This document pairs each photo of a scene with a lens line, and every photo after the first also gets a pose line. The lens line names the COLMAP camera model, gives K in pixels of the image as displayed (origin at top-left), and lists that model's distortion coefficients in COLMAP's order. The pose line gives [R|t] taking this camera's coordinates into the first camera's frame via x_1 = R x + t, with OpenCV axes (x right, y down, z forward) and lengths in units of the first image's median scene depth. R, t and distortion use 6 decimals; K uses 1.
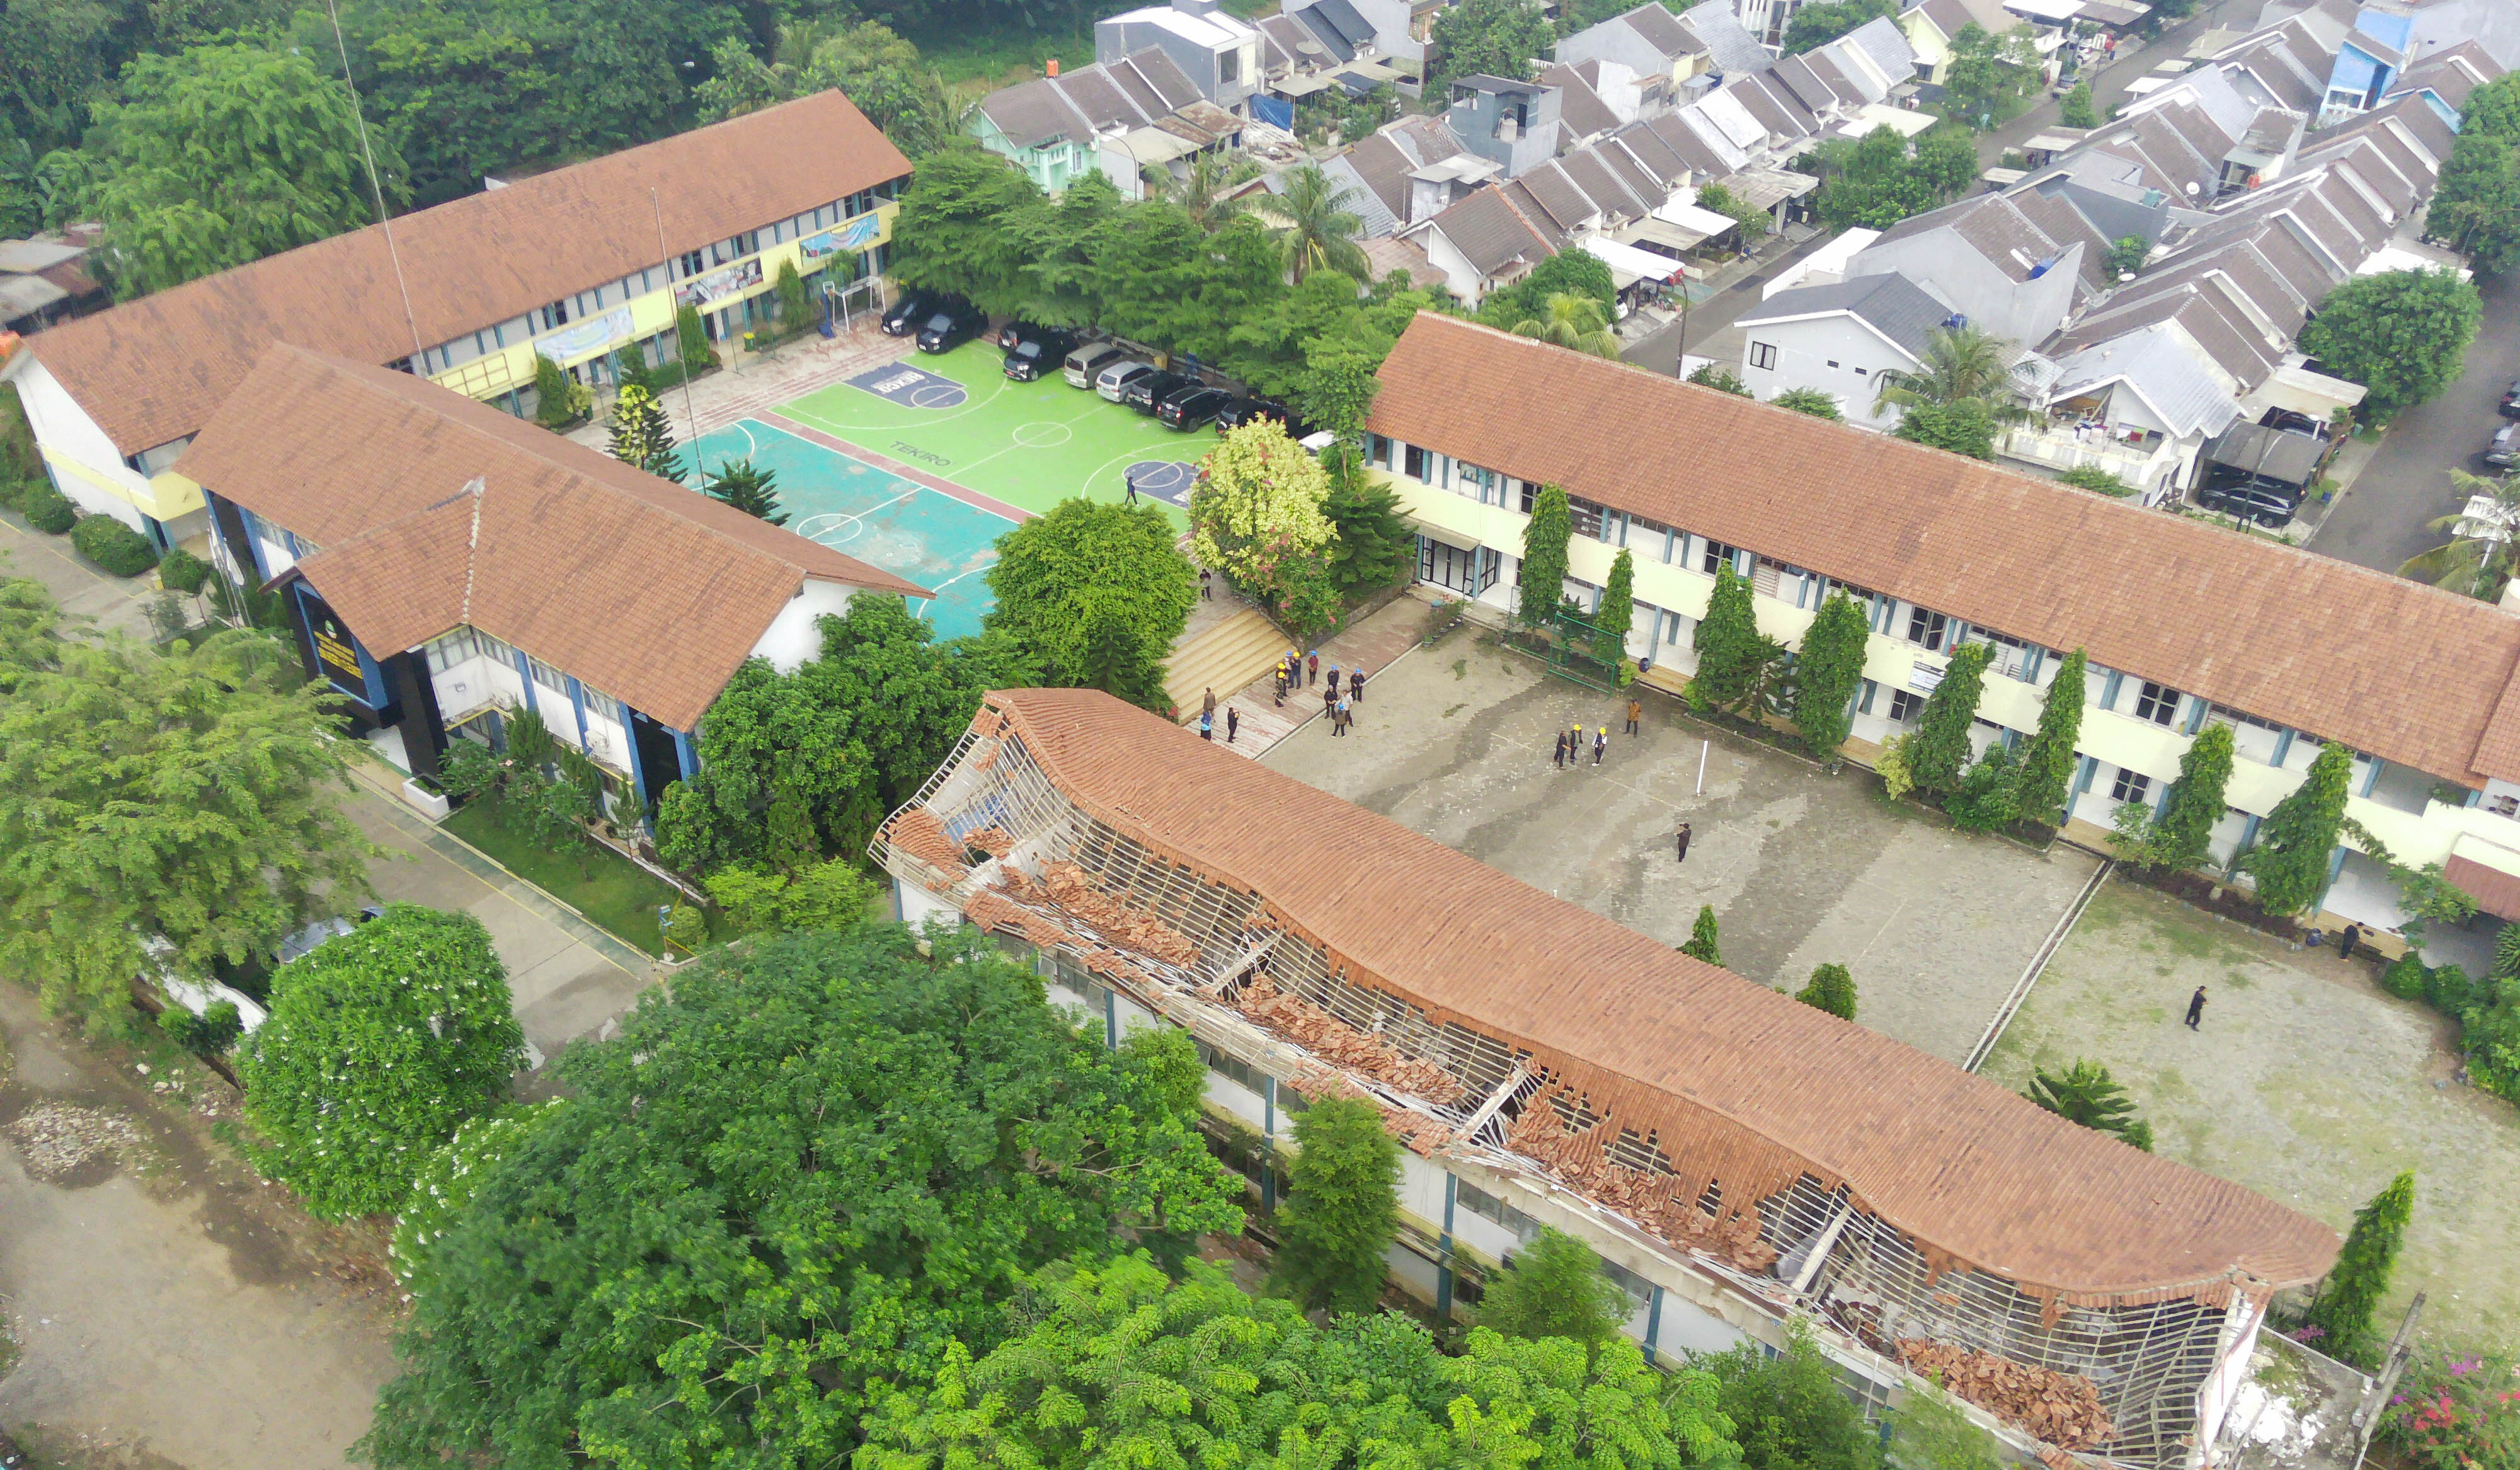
lens RADIAL K [[2049.8, 0, 1260.0], [0, 2049.8, 735.0], [0, 0, 1]] dist [0.023086, -0.000647]
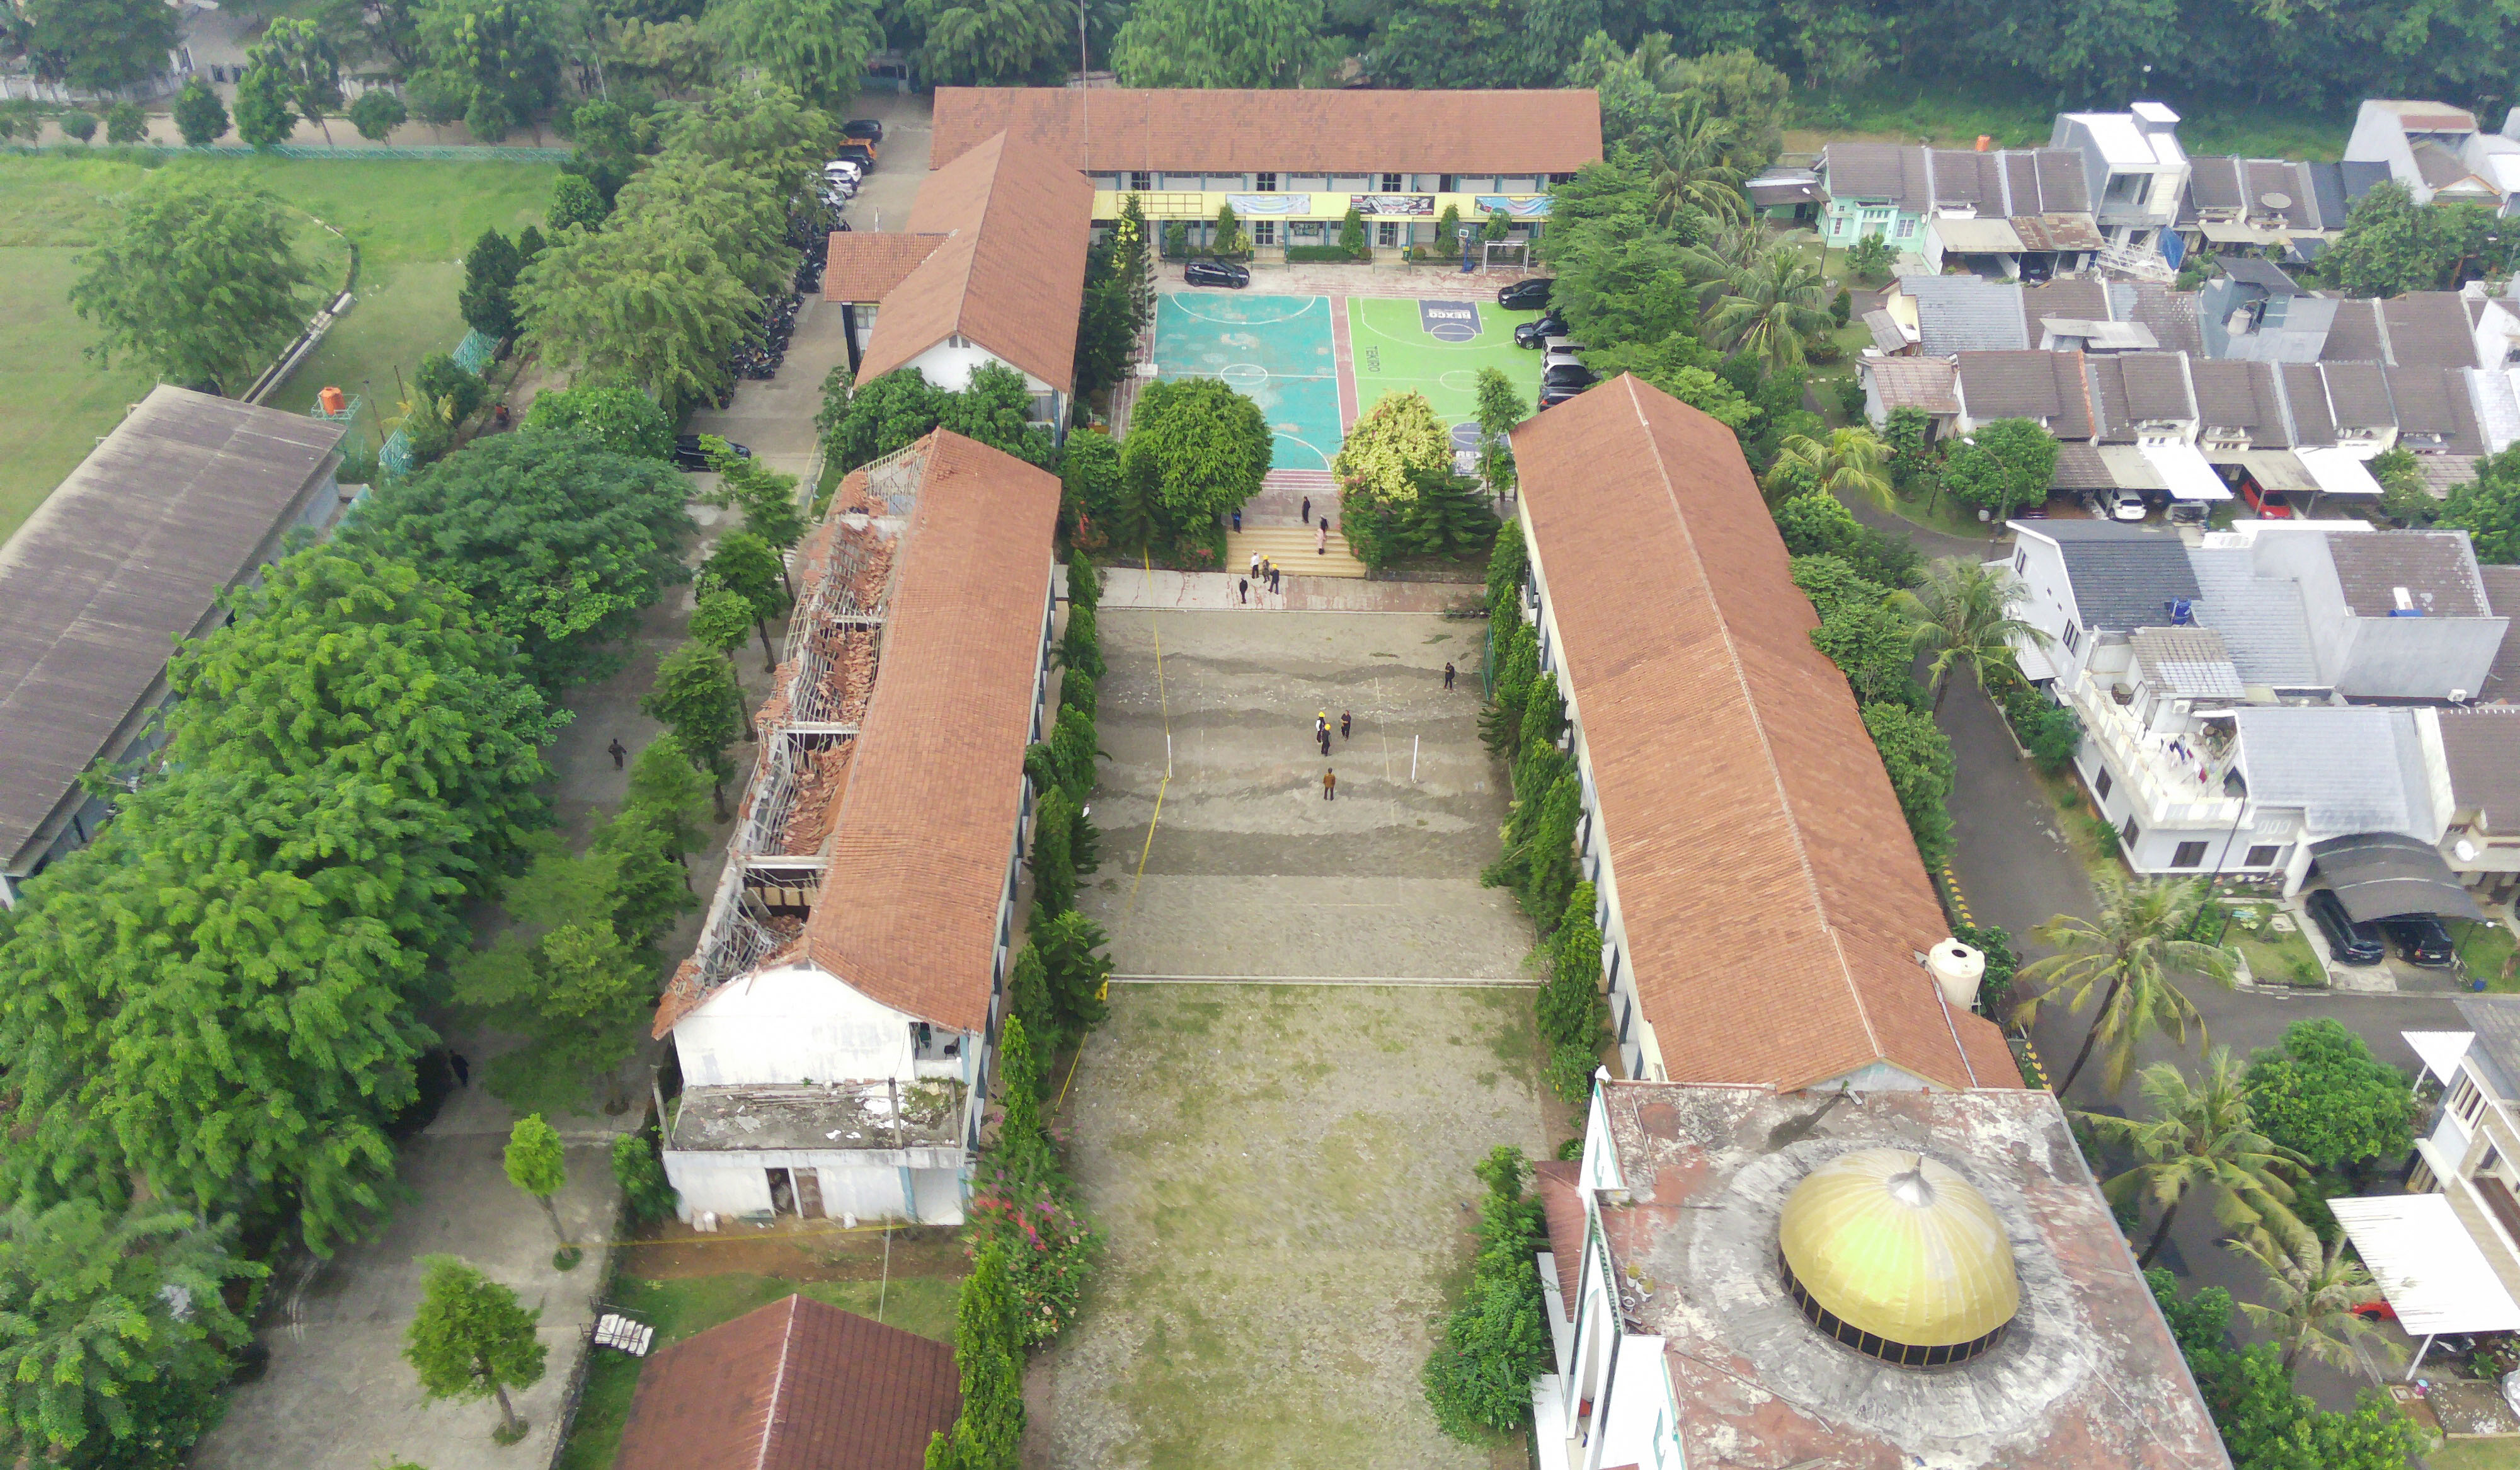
lens RADIAL K [[2049.8, 0, 1260.0], [0, 2049.8, 735.0], [0, 0, 1]] dist [0.023086, -0.000647]
pose [[0.607682, 0.454553, -0.651233, 0.699450], [-0.441237, 0.875039, 0.199037, -0.144965], [0.660327, 0.166397, 0.732312, 0.031740]]
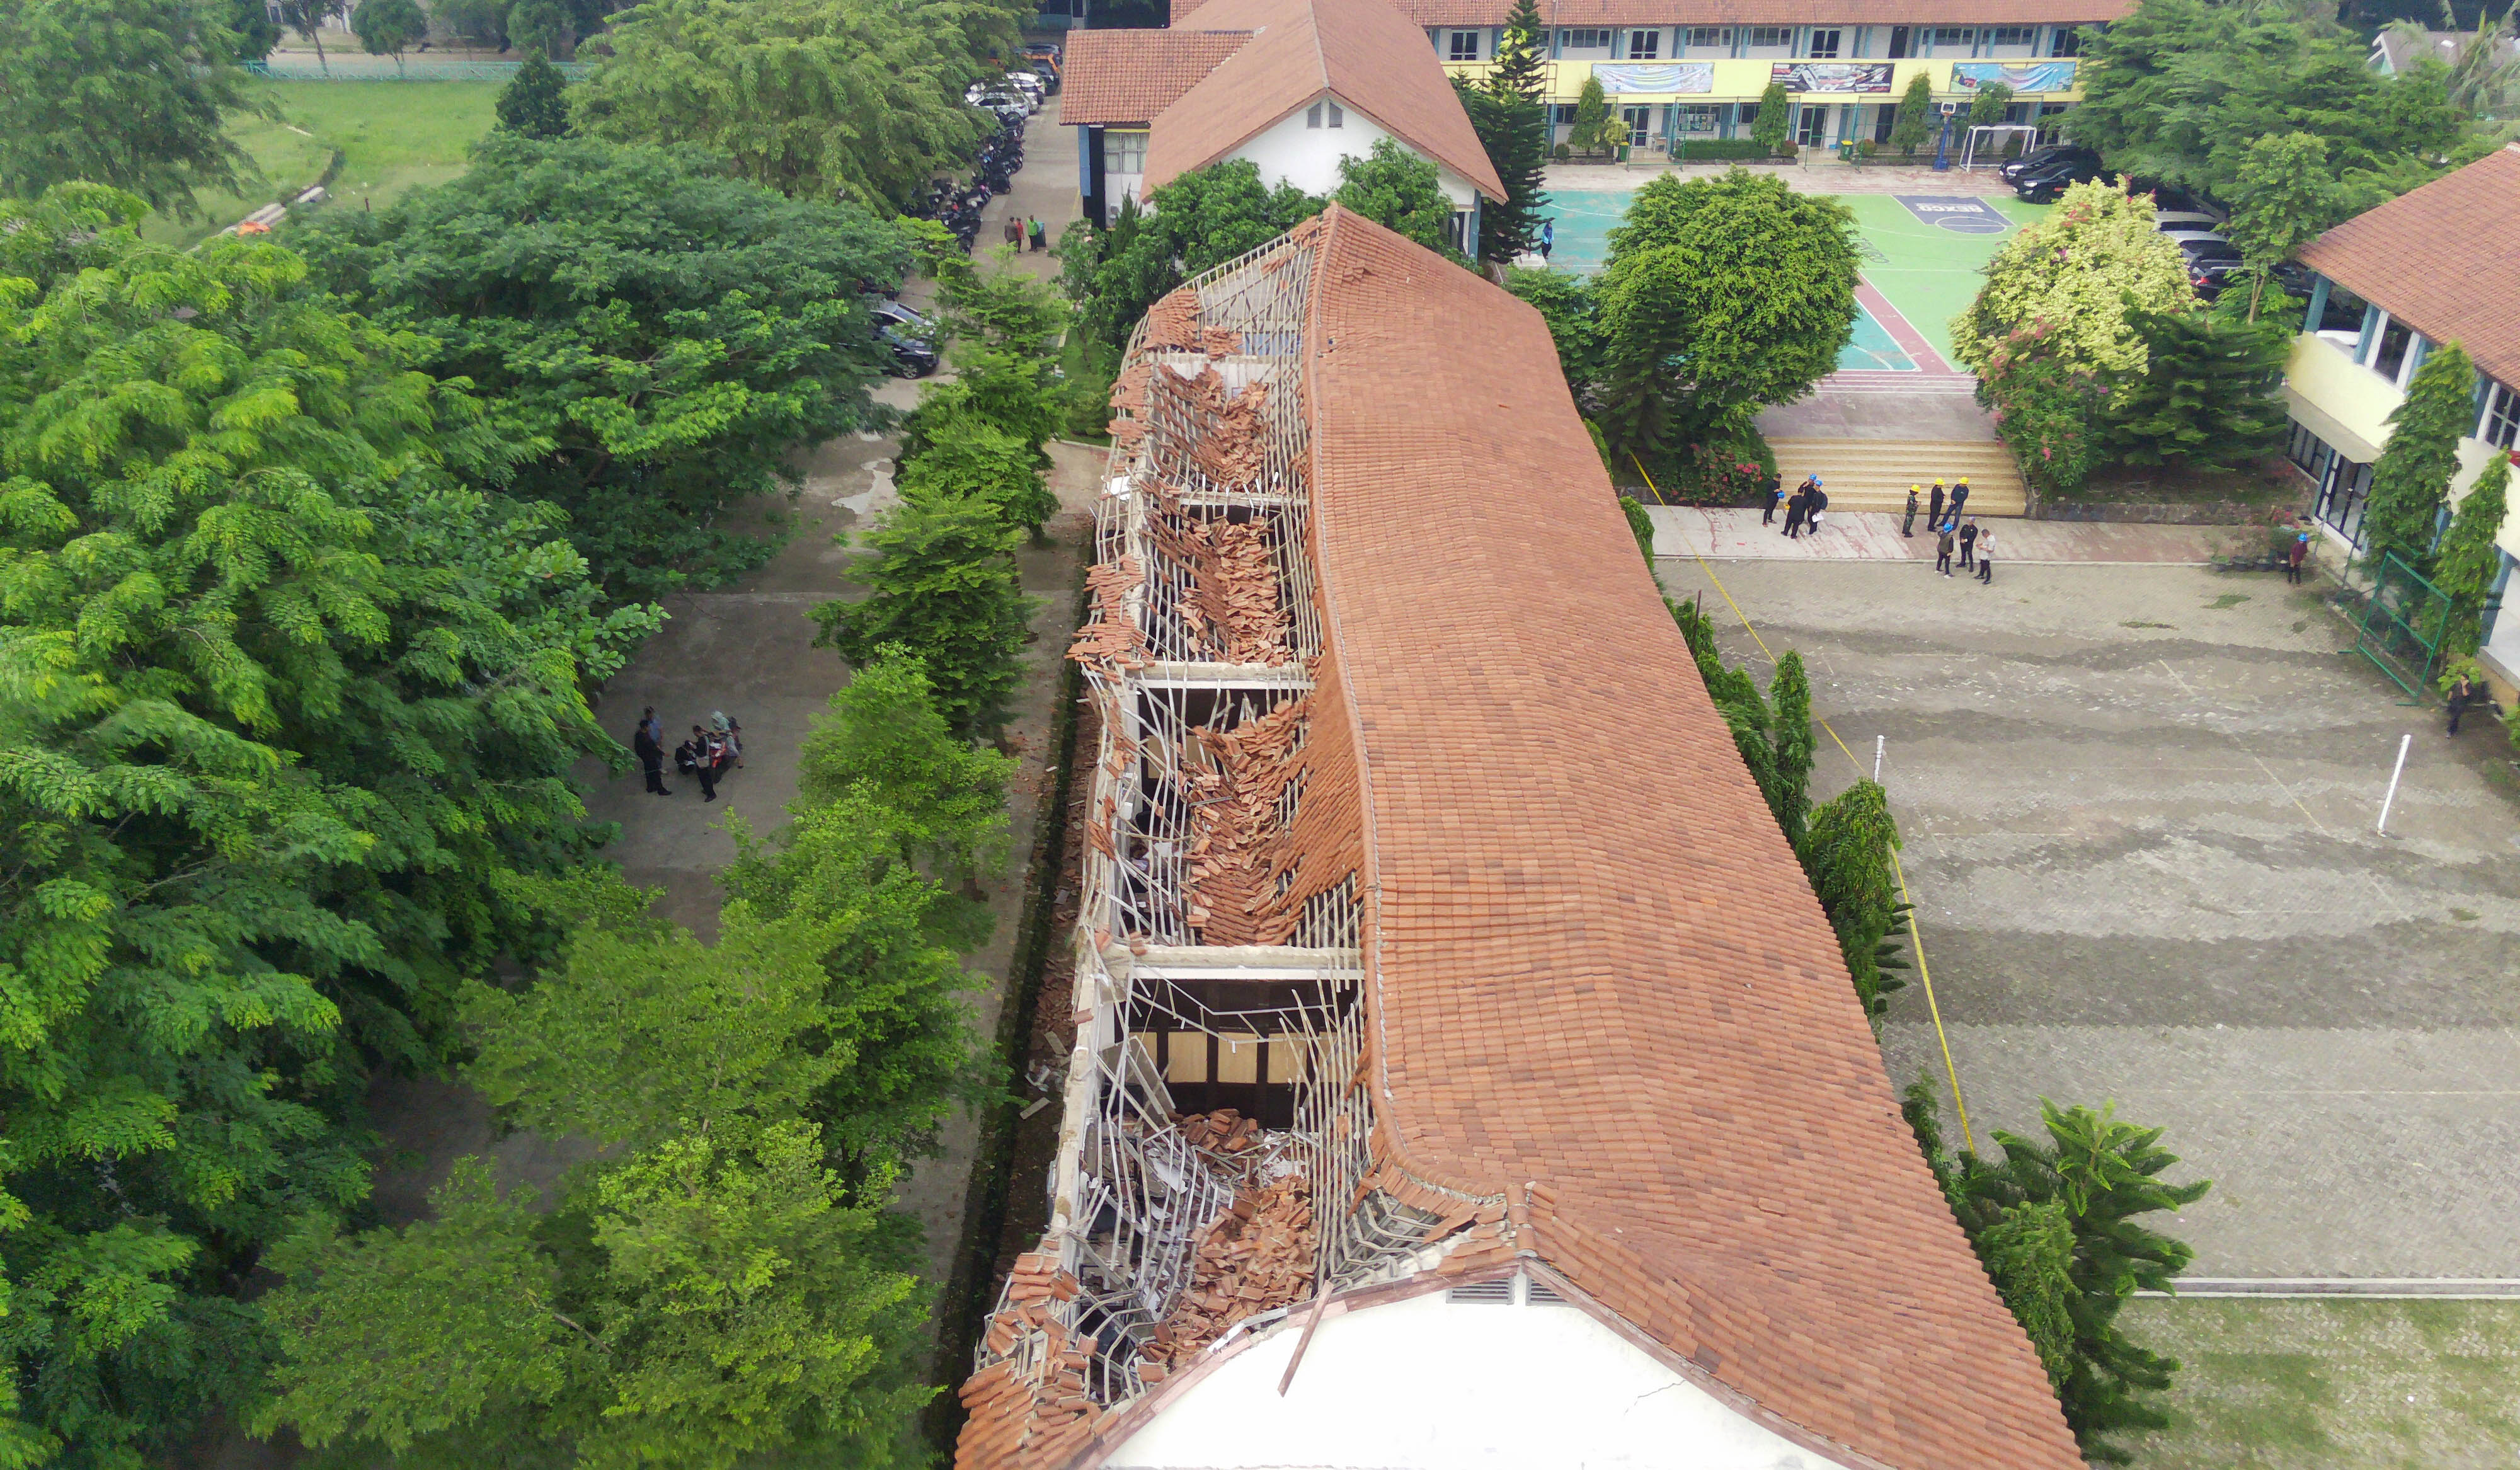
lens RADIAL K [[1963.7, 0, 1211.5], [0, 1963.7, 666.5], [0, 0, 1]] dist [0.011264, -0.006910]
pose [[0.590311, 0.357487, -0.723696, 0.303696], [-0.438716, 0.894682, 0.084094, 0.064083], [0.677540, 0.267856, 0.684976, 0.279883]]
